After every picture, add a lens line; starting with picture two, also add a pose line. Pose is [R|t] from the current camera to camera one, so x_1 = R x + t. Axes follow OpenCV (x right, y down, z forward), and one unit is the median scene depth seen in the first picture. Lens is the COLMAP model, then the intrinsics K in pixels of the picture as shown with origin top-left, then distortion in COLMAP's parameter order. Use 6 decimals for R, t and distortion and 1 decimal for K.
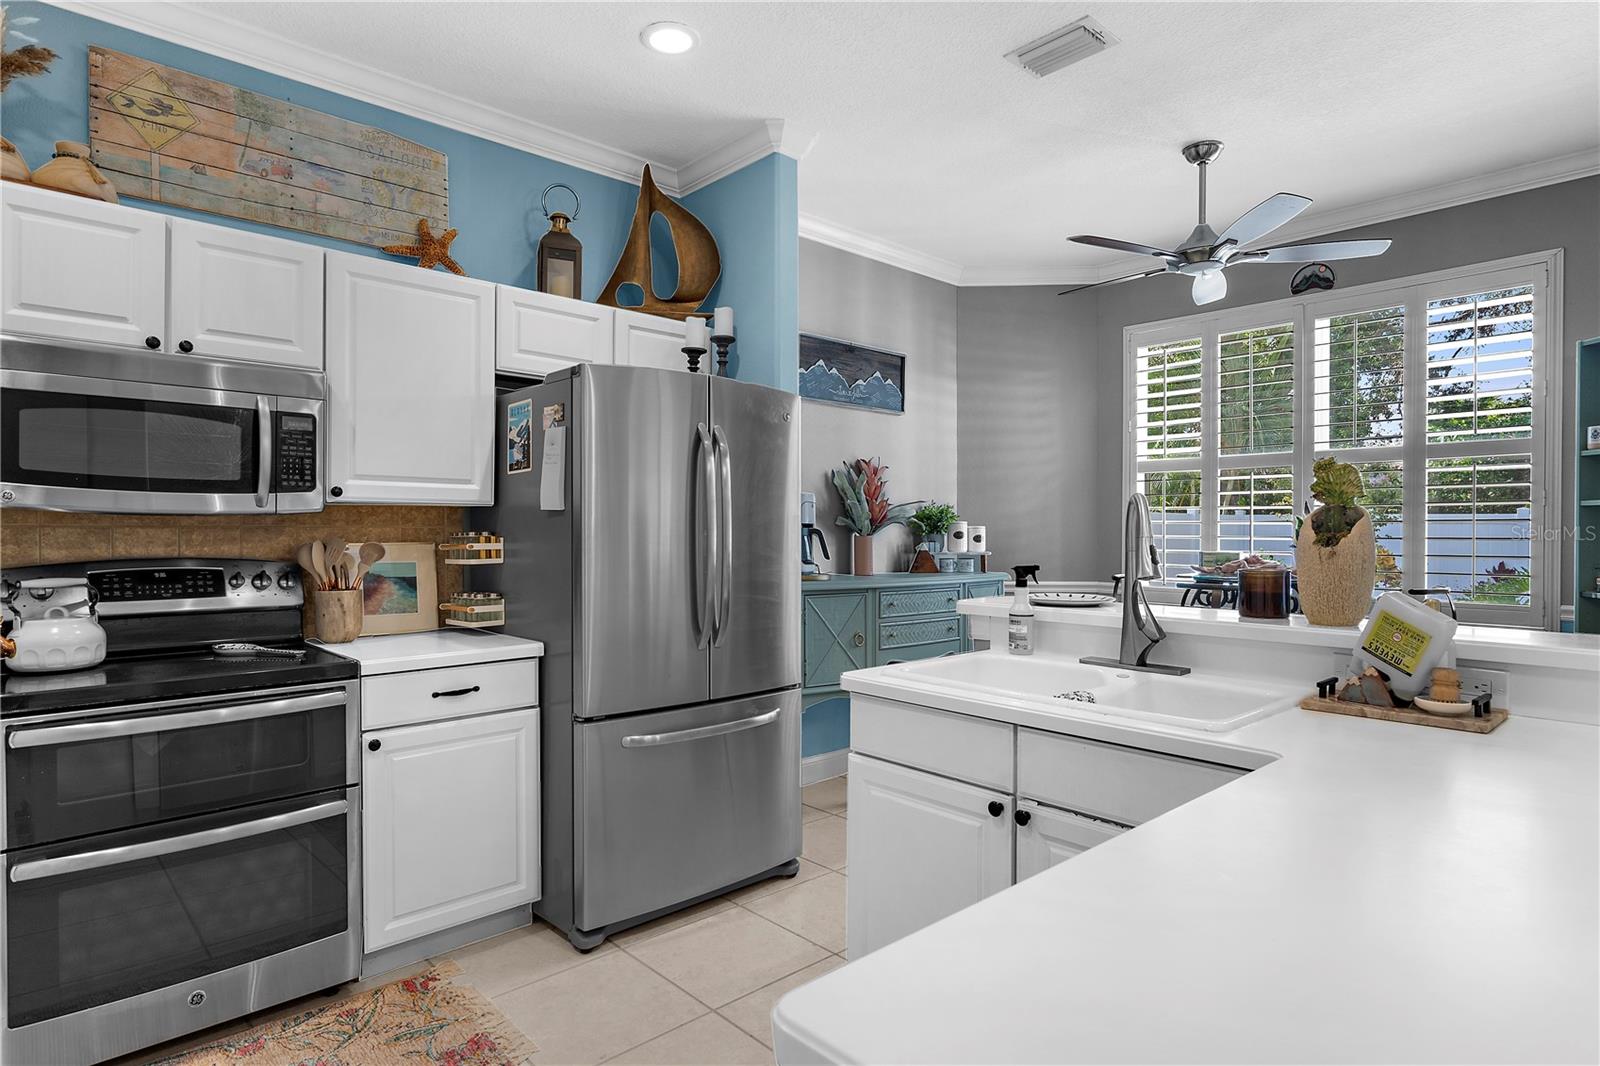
lens RADIAL K [[876.6, 0, 800.0], [0, 876.6, 533.0], [0, 0, 1]] dist [-0.002096, 0.000577]
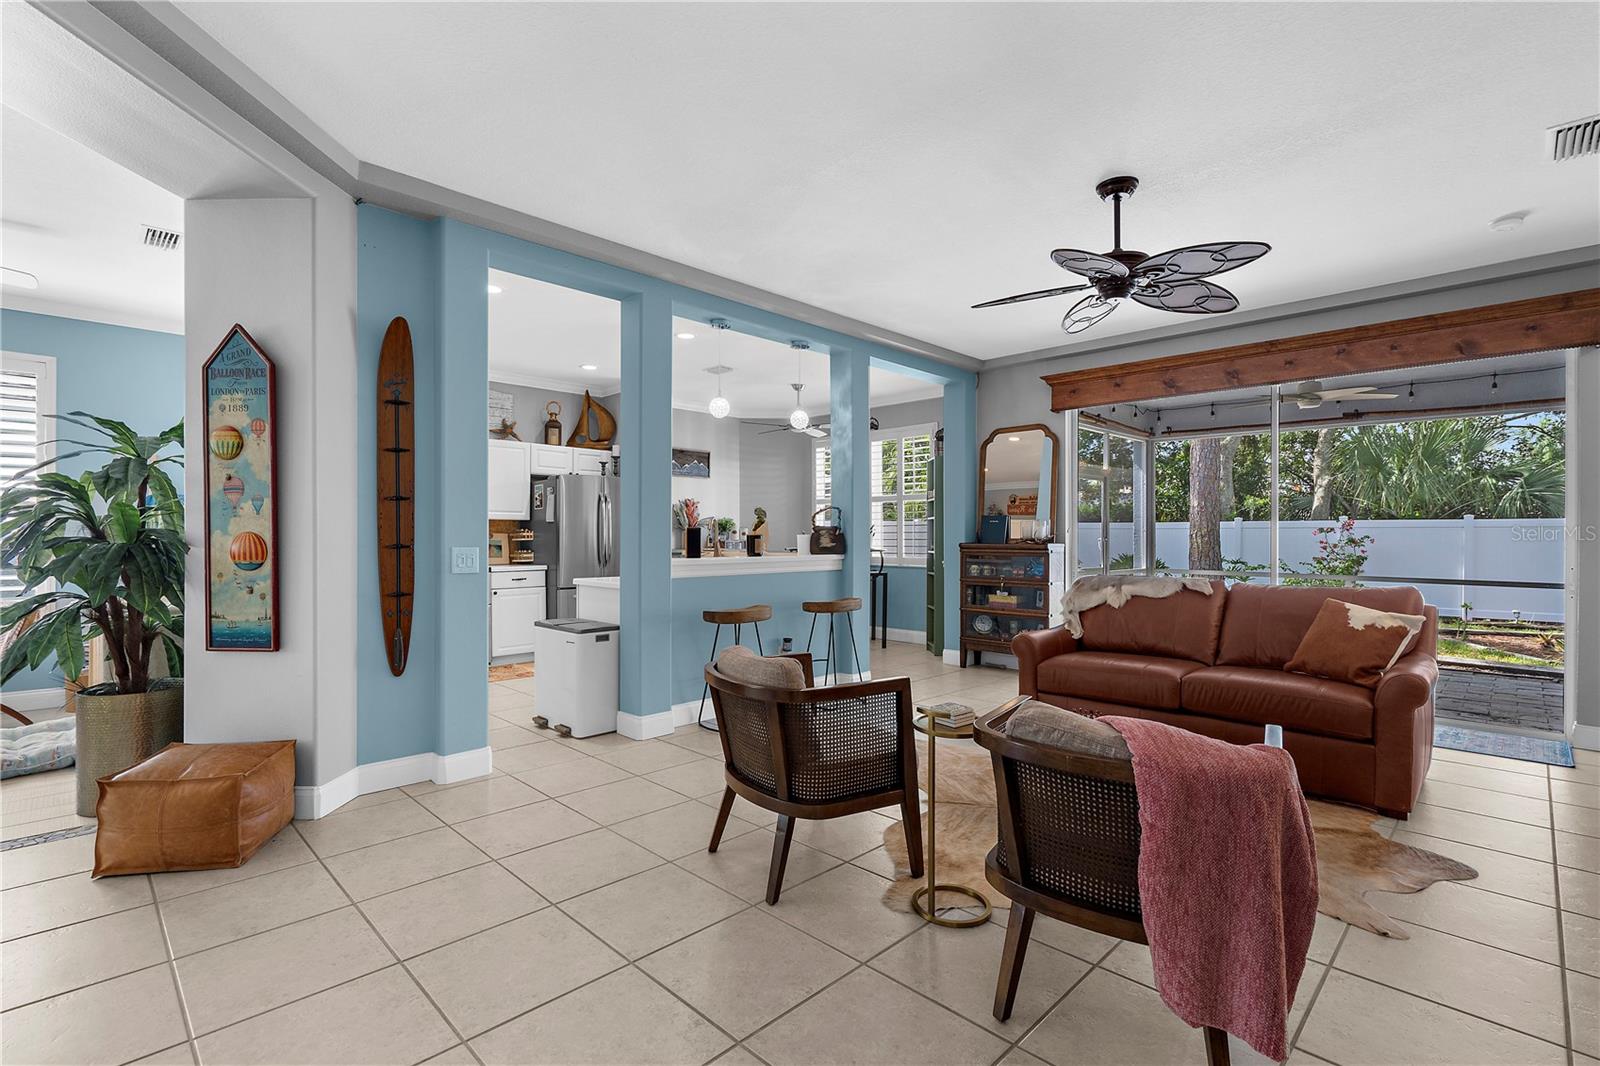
lens RADIAL K [[736.9, 0, 800.0], [0, 736.9, 533.0], [0, 0, 1]] dist [-0.007058, -0.000626]
pose [[0.998845, -0.000218, 0.048051, 0.398479], [0.000513, 0.999981, -0.006137, 0.024855], [-0.048049, 0.006155, 0.998826, -1.377106]]
